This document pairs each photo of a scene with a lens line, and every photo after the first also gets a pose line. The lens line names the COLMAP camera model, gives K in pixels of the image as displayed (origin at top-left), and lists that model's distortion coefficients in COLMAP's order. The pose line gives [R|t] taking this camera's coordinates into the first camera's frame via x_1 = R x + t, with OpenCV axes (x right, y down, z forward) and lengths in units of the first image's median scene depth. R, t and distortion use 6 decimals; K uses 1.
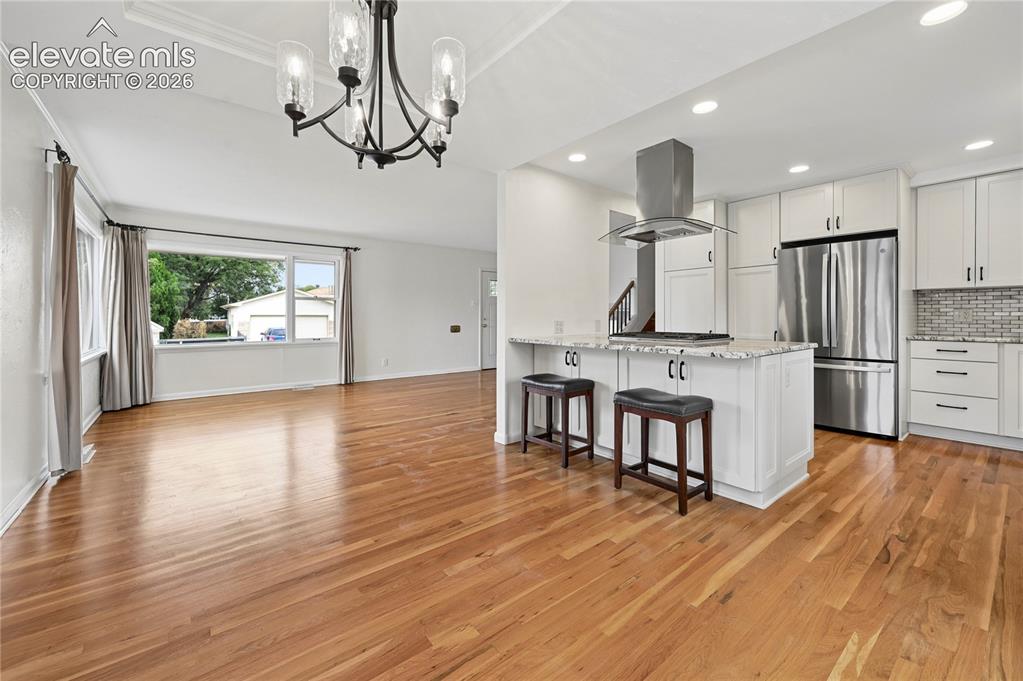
lens RADIAL K [[411.7, 0, 518.2], [0, 411.7, 317.2], [0, 0, 1]] dist [-0.000811, -0.000052]
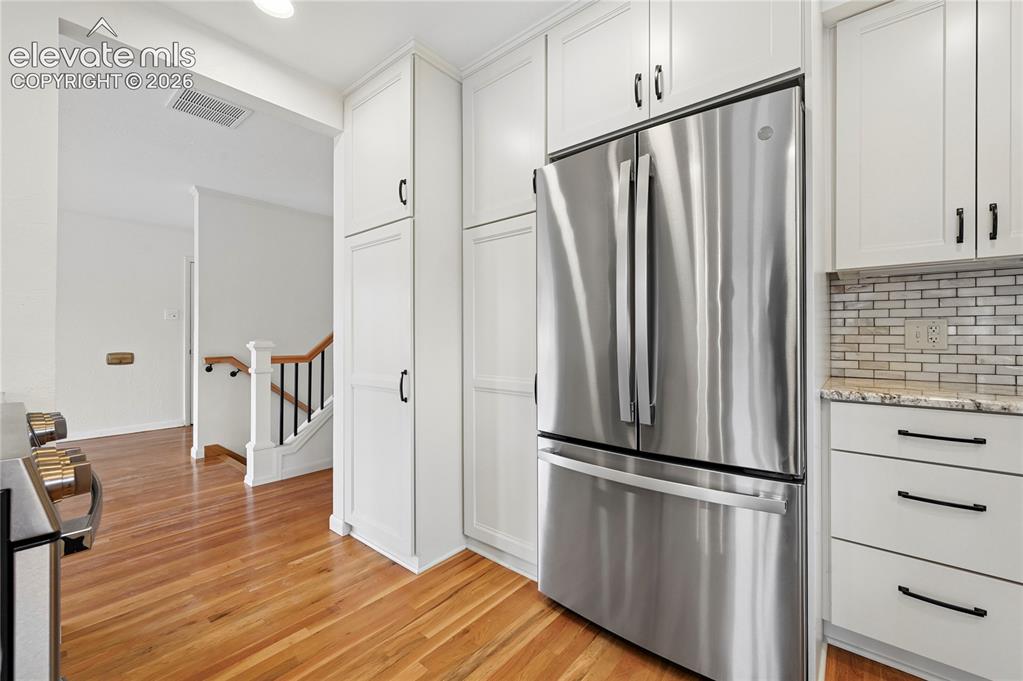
lens RADIAL K [[411.7, 0, 519.8], [0, 411.7, 335.2], [0, 0, 1]] dist [-0.000811, -0.000052]
pose [[0.981508, -0.000233, 0.191422, 0.655733], [0.000961, 0.999993, -0.003711, -0.001857], [-0.191420, 0.003826, 0.981501, 0.744073]]
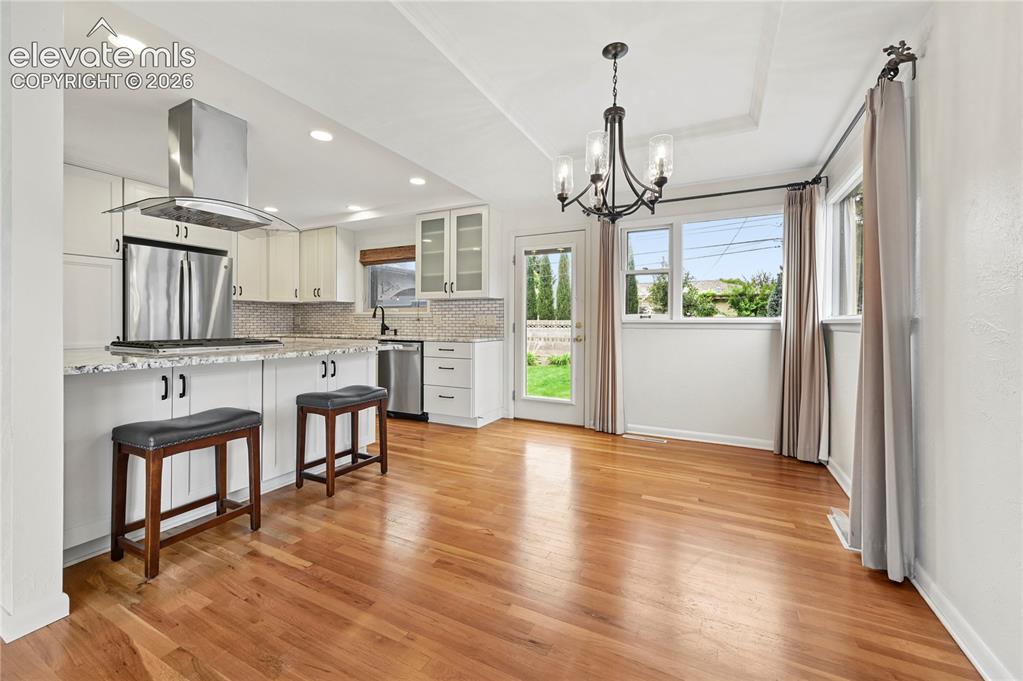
lens RADIAL K [[411.7, 0, 507.7], [0, 411.7, 322.9], [0, 0, 1]] dist [-0.000811, -0.000052]
pose [[-0.394520, -0.000958, 0.918887, -0.597808], [-0.002569, 0.999997, -0.000060, 0.004018], [-0.918884, -0.002384, -0.394521, 0.736262]]
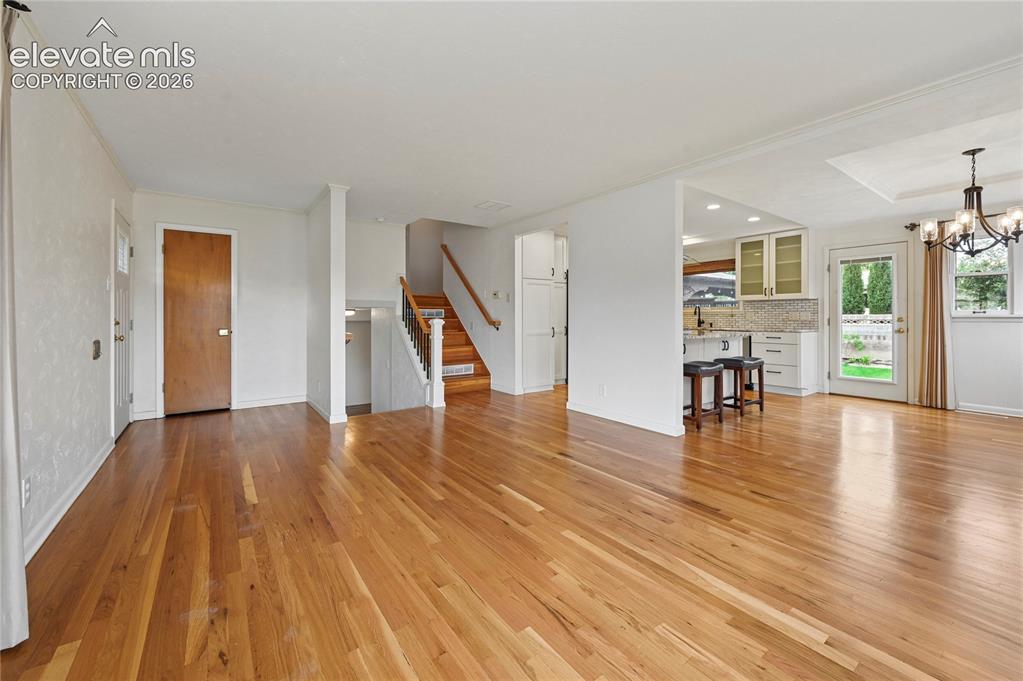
lens RADIAL K [[411.7, 0, 508.0], [0, 411.7, 315.3], [0, 0, 1]] dist [-0.000811, -0.000052]
pose [[0.062664, 0.005298, 0.998021, -1.129637], [0.000918, 0.999985, -0.005366, 0.001495], [-0.998034, 0.001252, 0.062659, 1.375048]]
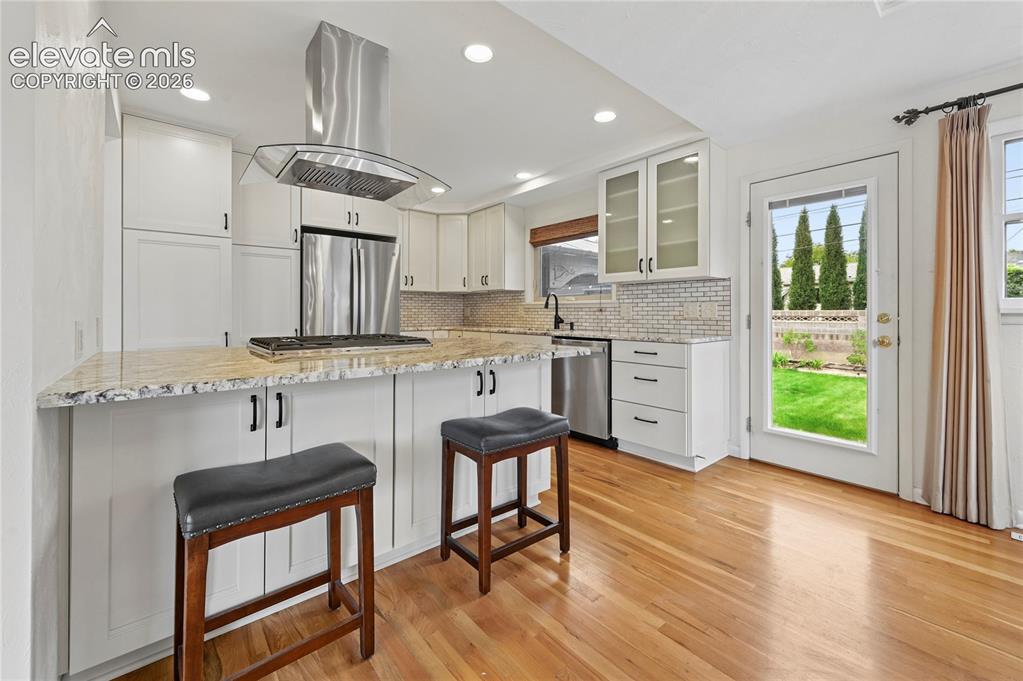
lens RADIAL K [[411.7, 0, 511.5], [0, 411.7, 311.5], [0, 0, 1]] dist [-0.000811, -0.000052]
pose [[-0.013277, 0.003980, 0.999904, -0.269735], [-0.000499, 0.999992, -0.003986, 0.001815], [-0.999912, -0.000552, -0.013275, 0.713105]]
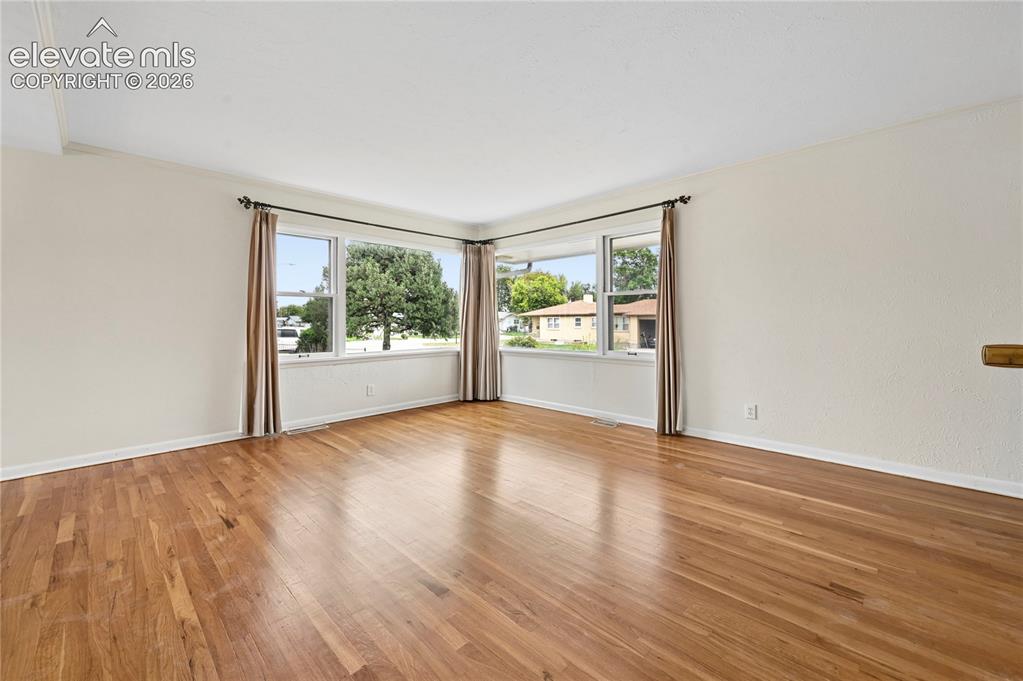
lens RADIAL K [[411.7, 0, 515.2], [0, 411.7, 317.6], [0, 0, 1]] dist [-0.000811, -0.000052]
pose [[0.103949, -0.006784, -0.994560, 0.269557], [0.003900, 0.999972, -0.006414, 0.000199], [0.994575, -0.003212, 0.103972, 1.351636]]
